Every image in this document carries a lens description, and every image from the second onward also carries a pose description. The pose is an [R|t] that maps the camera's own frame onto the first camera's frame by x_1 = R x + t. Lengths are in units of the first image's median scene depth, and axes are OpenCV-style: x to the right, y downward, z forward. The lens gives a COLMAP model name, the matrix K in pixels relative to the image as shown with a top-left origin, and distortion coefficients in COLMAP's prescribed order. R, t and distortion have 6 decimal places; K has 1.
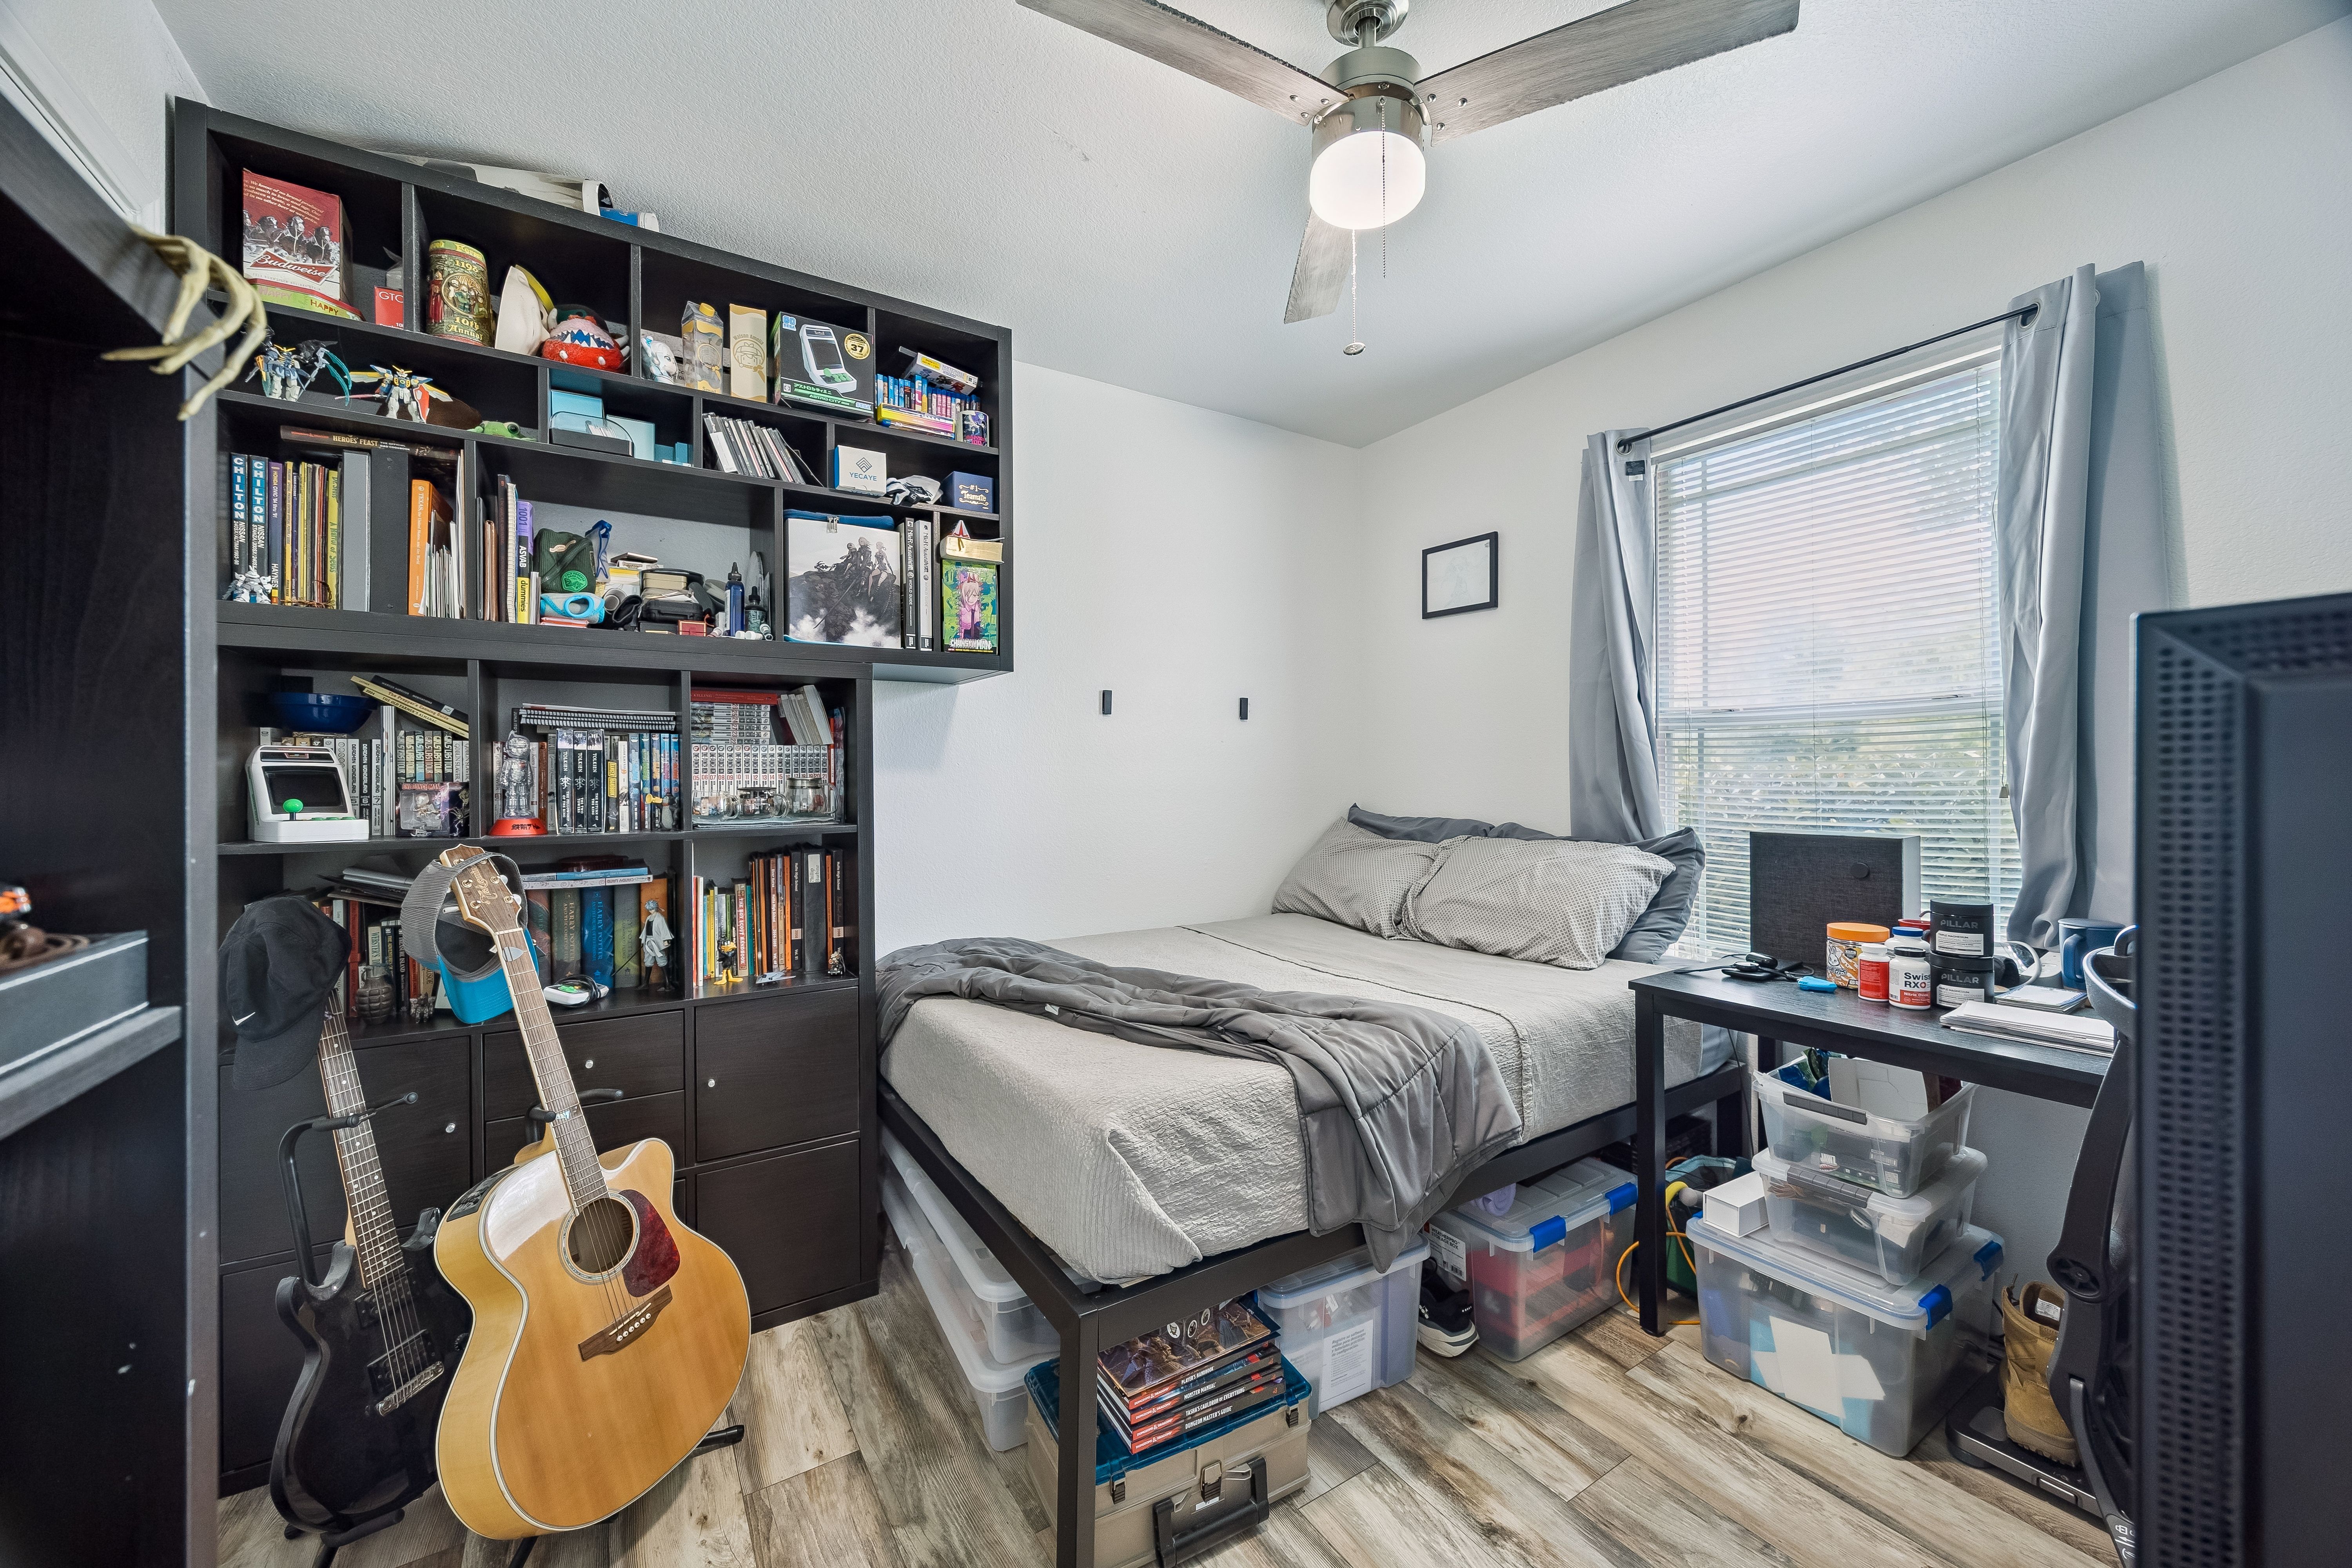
lens RADIAL K [[910.9, 0, 1175.8], [0, 910.9, 780.0], [0, 0, 1]] dist [0.002311, -0.000002]
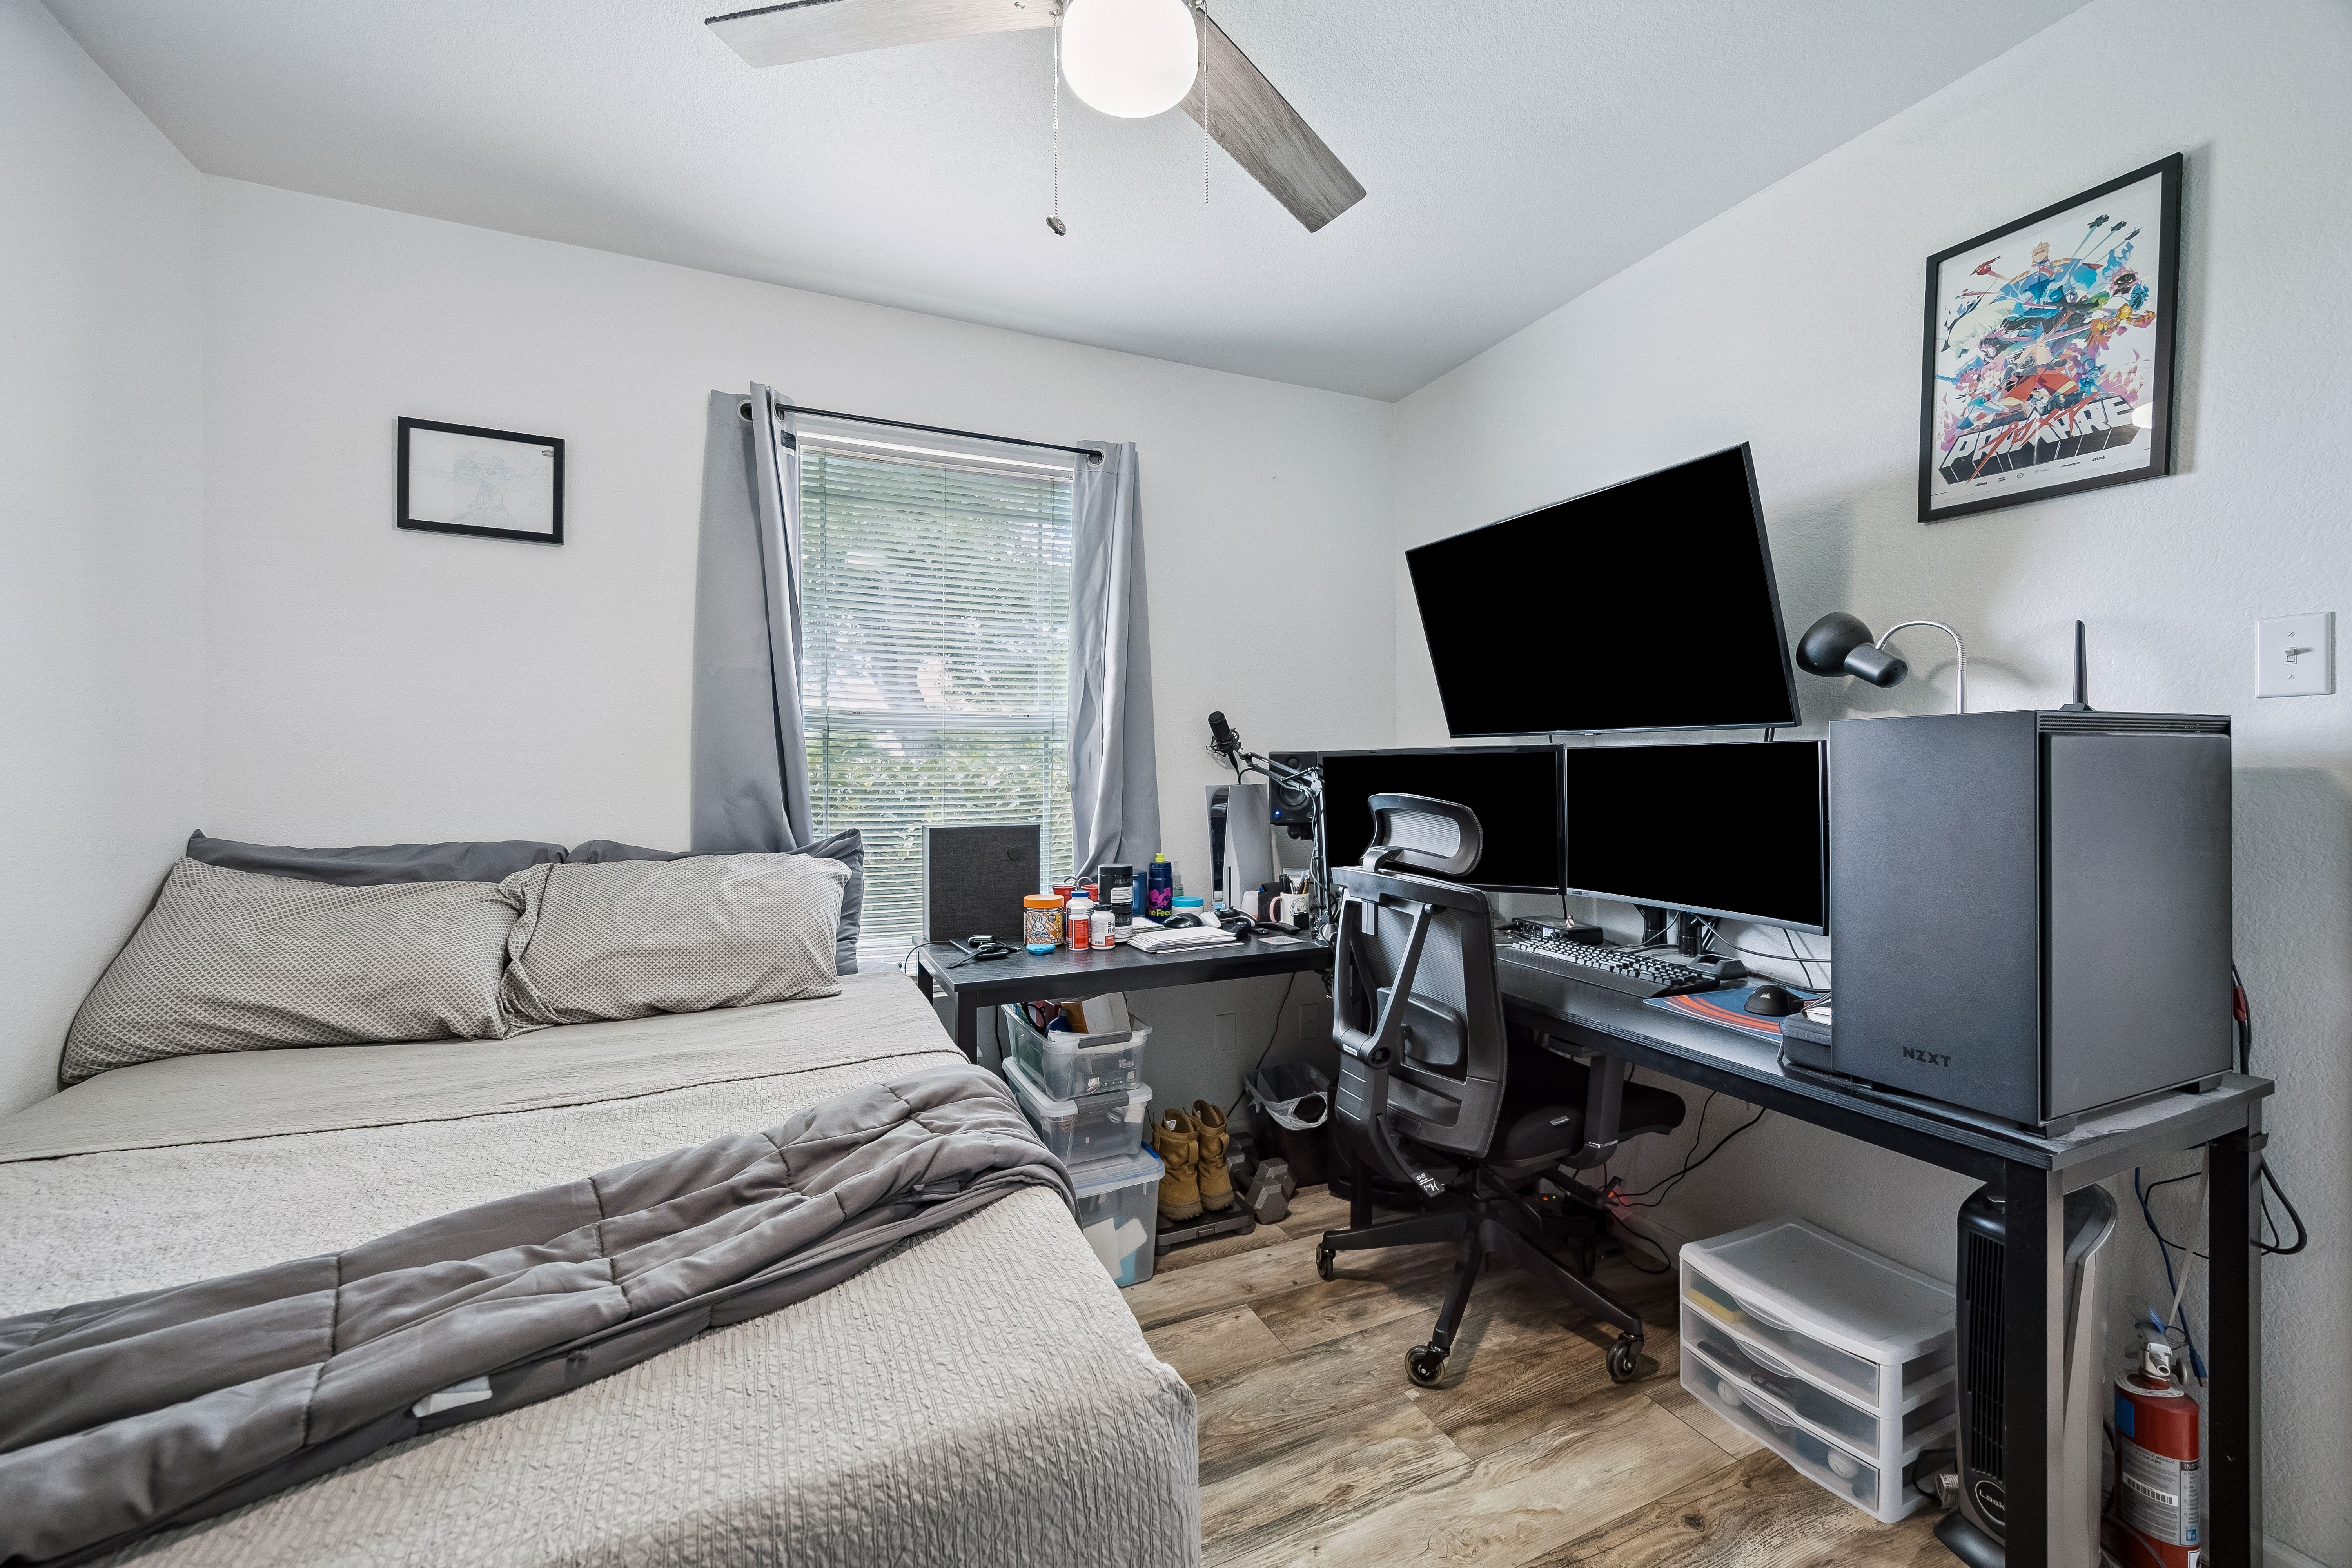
lens RADIAL K [[910.9, 0, 1175.8], [0, 910.9, 780.0], [0, 0, 1]] dist [0.002311, -0.000002]
pose [[0.141077, -0.002554, 0.989995, -0.364190], [0.010165, 0.999948, 0.001131, 0.001893], [-0.989946, 0.009903, 0.141095, 0.514625]]
